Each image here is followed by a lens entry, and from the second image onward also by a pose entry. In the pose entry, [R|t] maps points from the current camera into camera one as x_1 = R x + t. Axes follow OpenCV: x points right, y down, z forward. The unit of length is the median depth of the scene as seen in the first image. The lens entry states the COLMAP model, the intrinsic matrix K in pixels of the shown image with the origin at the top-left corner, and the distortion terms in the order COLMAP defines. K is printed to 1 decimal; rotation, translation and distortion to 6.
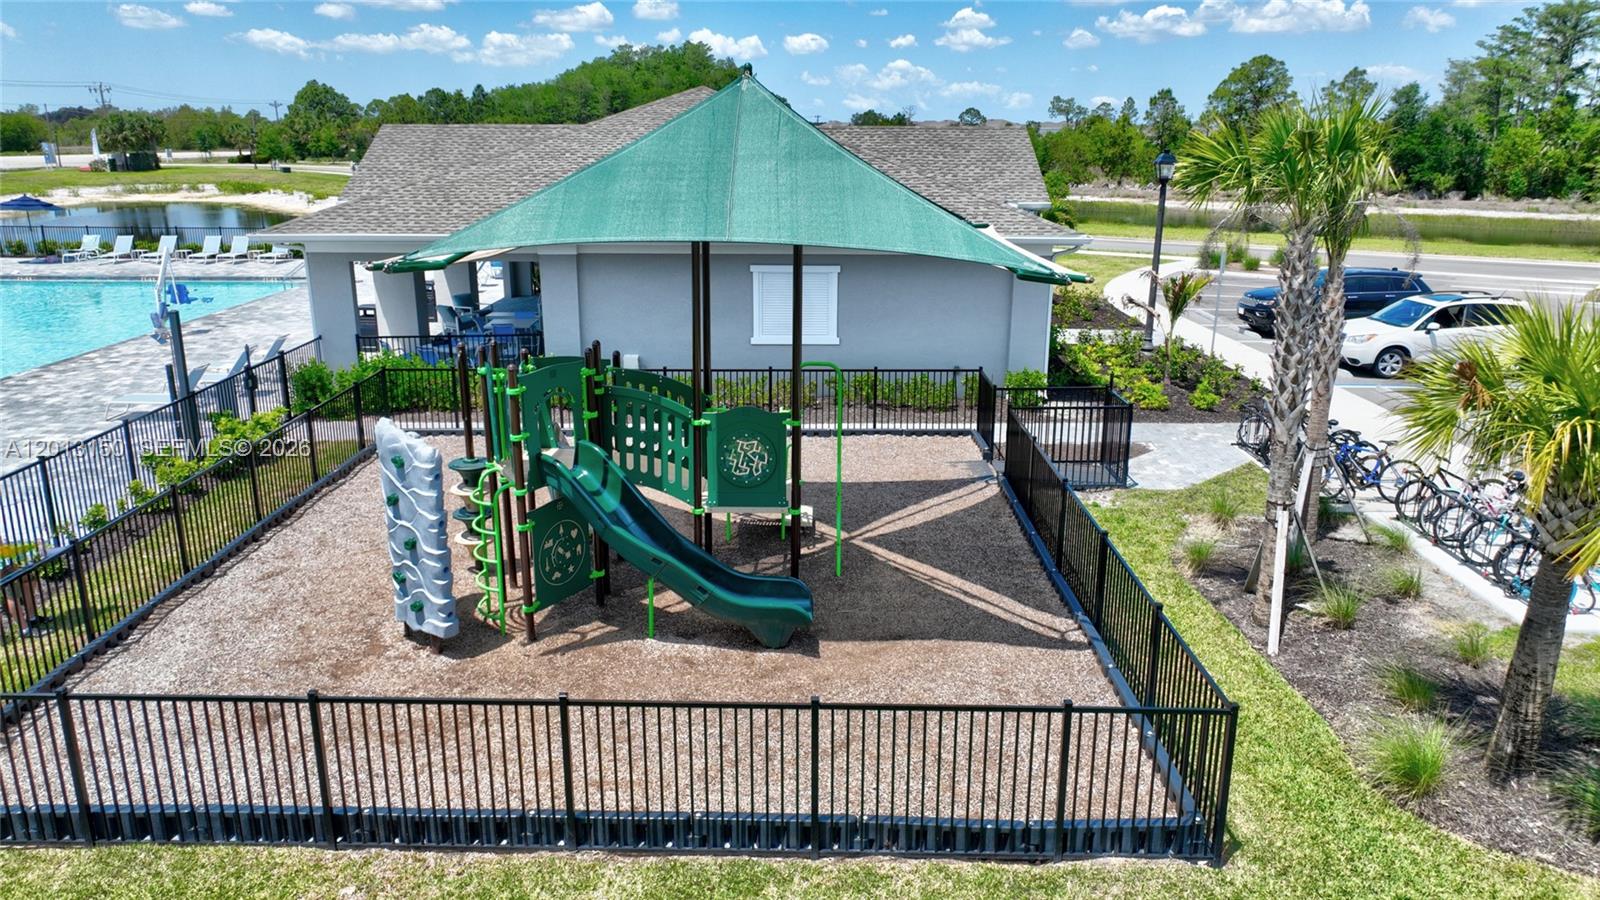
lens RADIAL K [[1123.9, 0, 804.7], [0, 1123.9, 451.1], [0, 0, 1]] dist [0.001831, 0.008939]
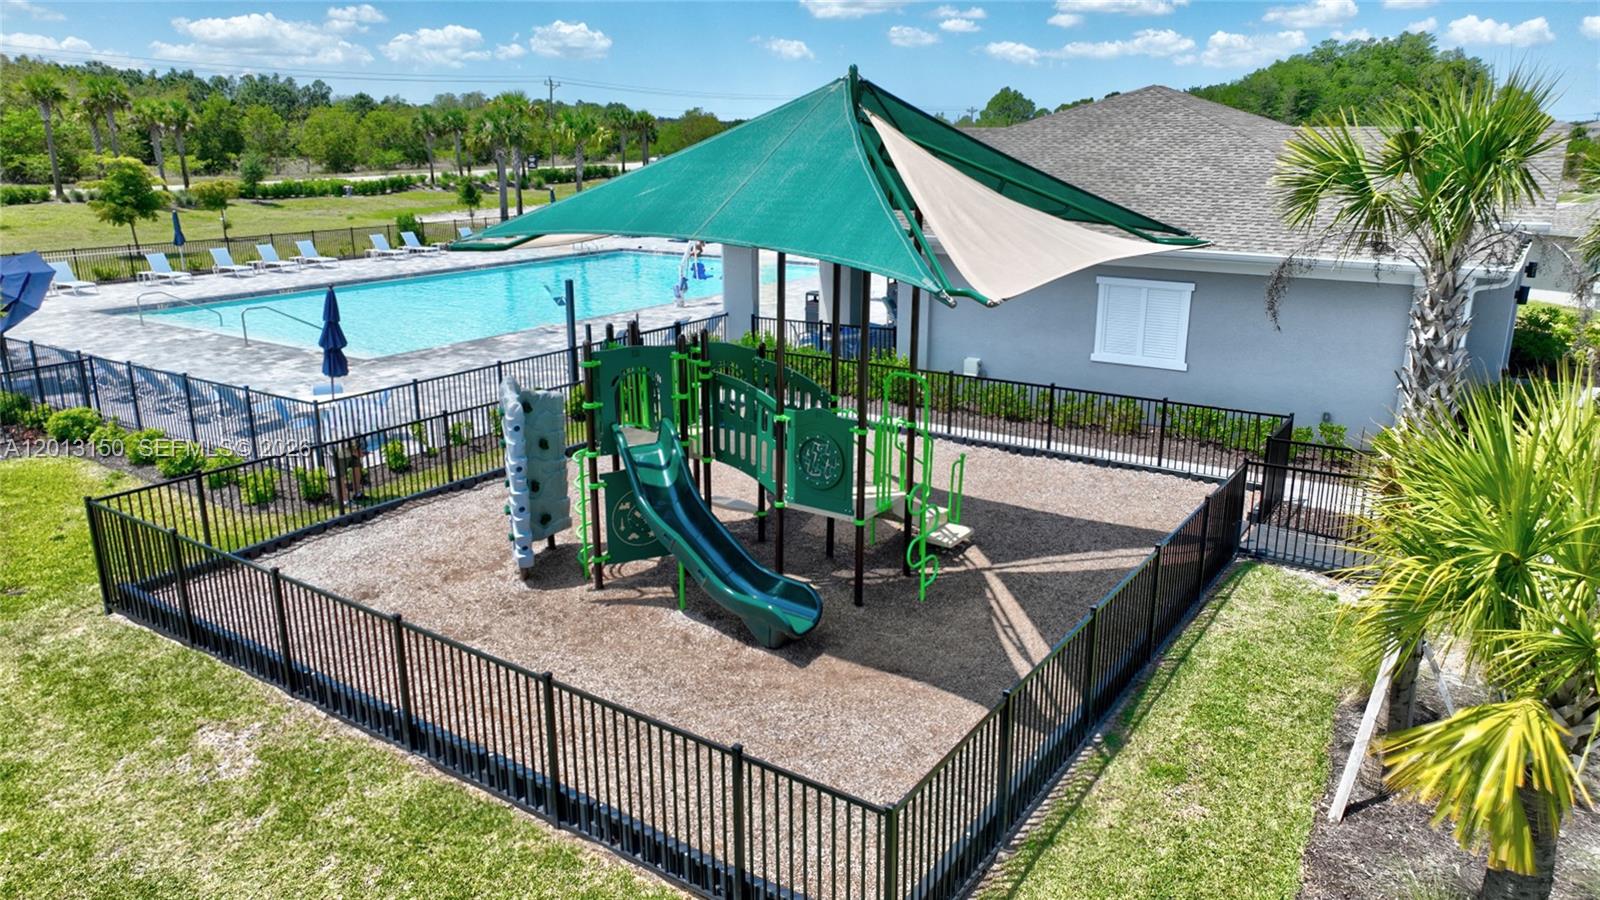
lens RADIAL K [[1123.9, 0, 803.8], [0, 1123.9, 444.8], [0, 0, 1]] dist [0.001831, 0.008939]
pose [[0.827706, 0.147638, -0.541392, 0.391141], [-0.151780, 0.987710, 0.037301, -0.034812], [0.540245, 0.051298, 0.839943, 0.124034]]
